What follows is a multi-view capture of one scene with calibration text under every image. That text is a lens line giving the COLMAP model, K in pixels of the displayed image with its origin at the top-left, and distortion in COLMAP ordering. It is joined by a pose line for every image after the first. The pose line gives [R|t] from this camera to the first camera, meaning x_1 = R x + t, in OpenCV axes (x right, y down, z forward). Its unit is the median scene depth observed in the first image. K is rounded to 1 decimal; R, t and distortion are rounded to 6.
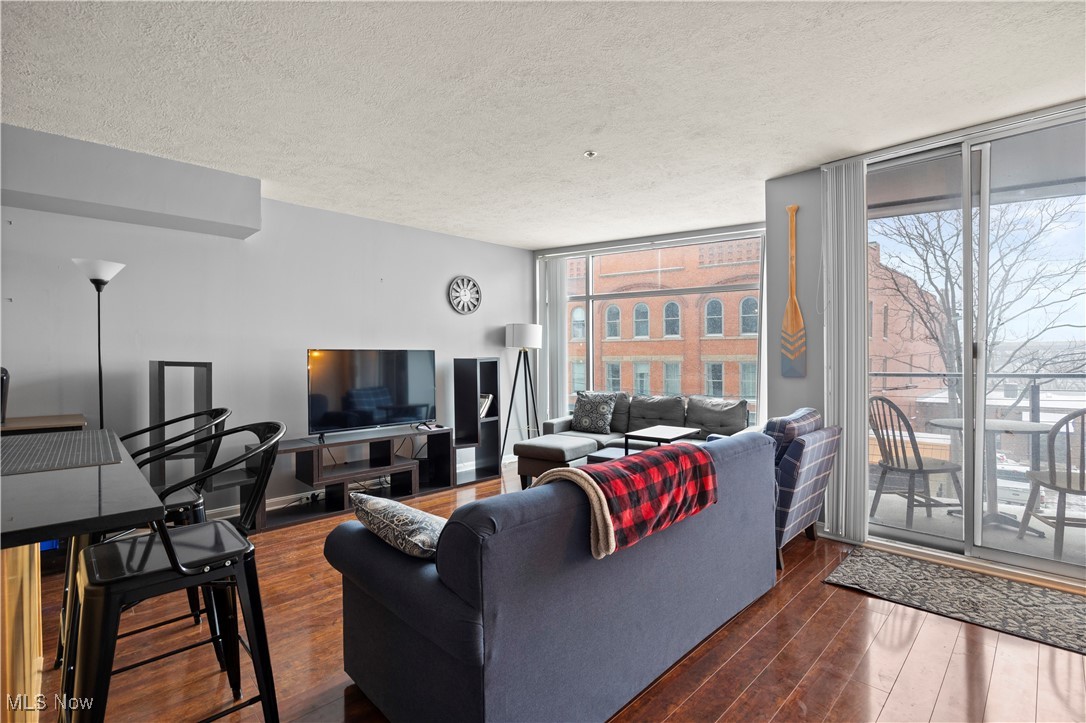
lens RADIAL K [[504.5, 0, 543.4], [0, 504.5, 357.8], [0, 0, 1]] dist [0.002010, 0.000250]
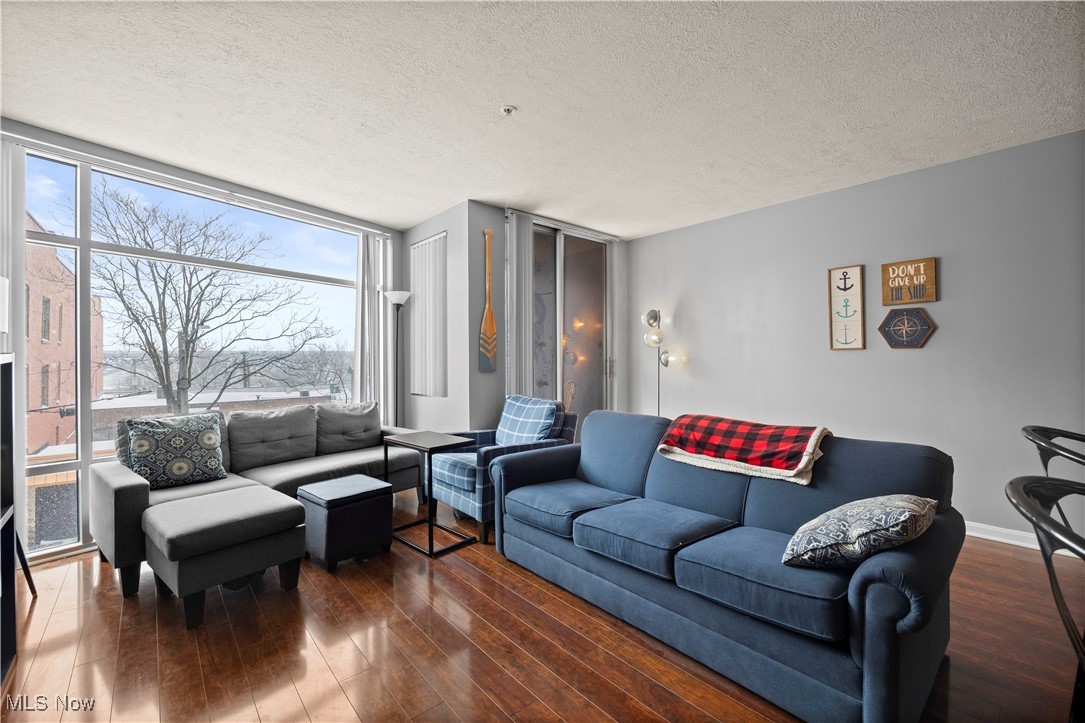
lens RADIAL K [[457.6, 0, 543.2], [0, 457.6, 360.4], [0, 0, 1]] dist [-0.000294, -0.000035]
pose [[0.068931, -0.000308, 0.997621, -0.653612], [0.008609, 0.999963, -0.000286, 0.013100], [-0.997584, 0.008608, 0.068931, 0.874018]]
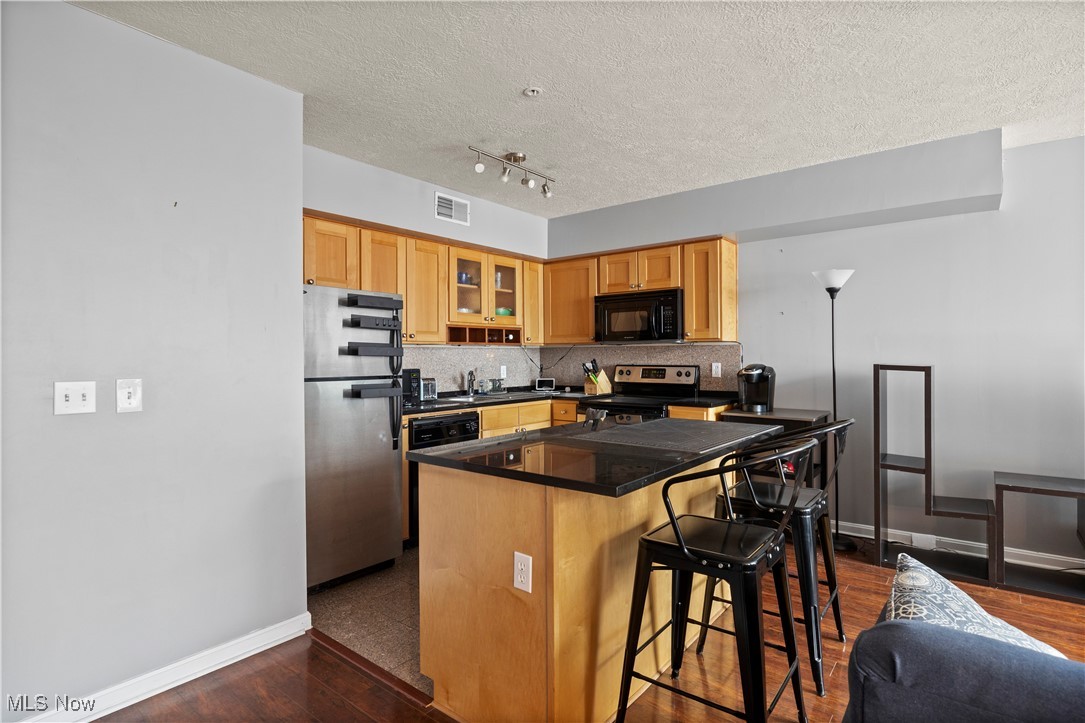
lens RADIAL K [[556.5, 0, 544.0], [0, 556.5, 363.3], [0, 0, 1]] dist [-0.002435, -0.000467]
pose [[0.119653, 0.015227, -0.992699, 0.200576], [0.002947, 0.999873, 0.015692, -0.012556], [0.992811, -0.004803, 0.119593, 0.218289]]
